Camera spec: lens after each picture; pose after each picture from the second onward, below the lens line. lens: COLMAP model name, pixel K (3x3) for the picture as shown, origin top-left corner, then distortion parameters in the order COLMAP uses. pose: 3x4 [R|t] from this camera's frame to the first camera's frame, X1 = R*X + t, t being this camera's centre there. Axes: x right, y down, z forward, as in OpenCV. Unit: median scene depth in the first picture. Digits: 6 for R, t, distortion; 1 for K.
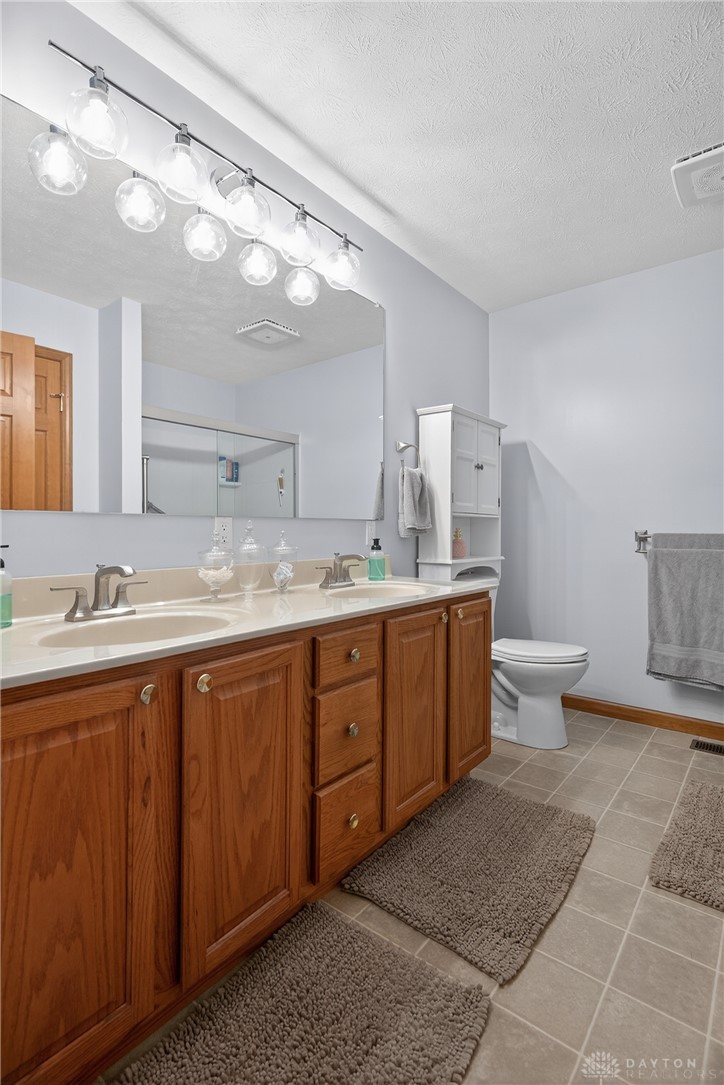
lens RADIAL K [[522.5, 0, 366.1], [0, 522.5, 537.5], [0, 0, 1]] dist [0.002083, -0.000908]
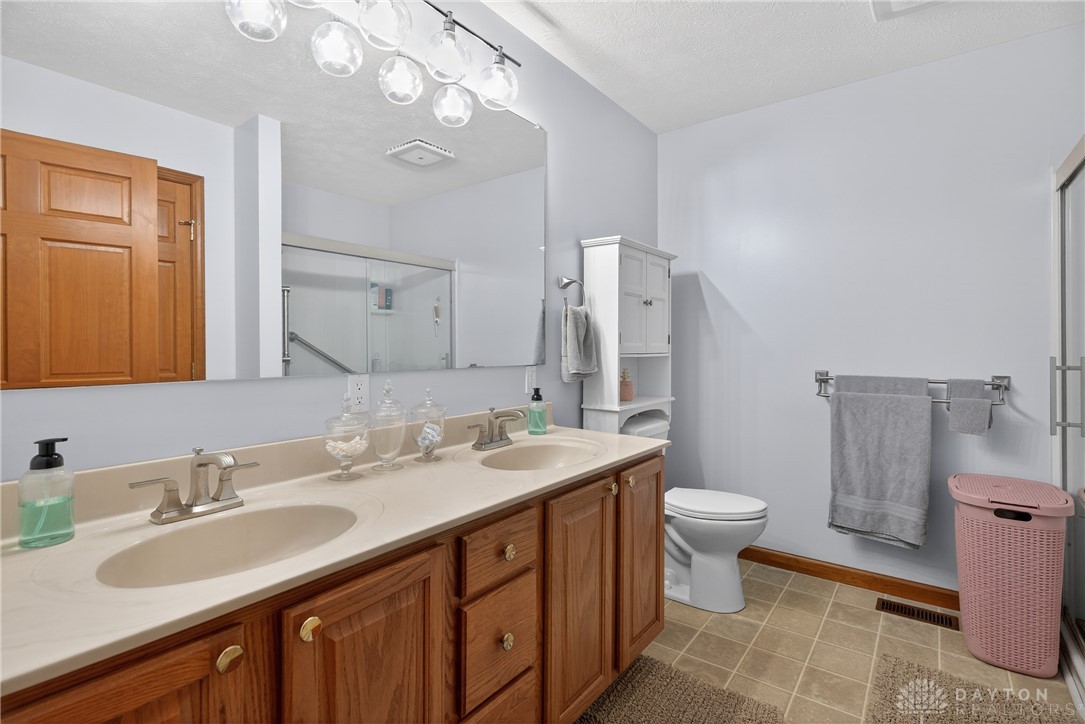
lens RADIAL K [[522.5, 0, 538.5], [0, 522.5, 358.1], [0, 0, 1]] dist [0.002083, -0.000908]
pose [[0.999806, -0.001520, 0.019615, 0.004768], [0.001357, 0.999965, 0.008315, -0.049860], [-0.019627, -0.008287, 0.999773, 0.089571]]
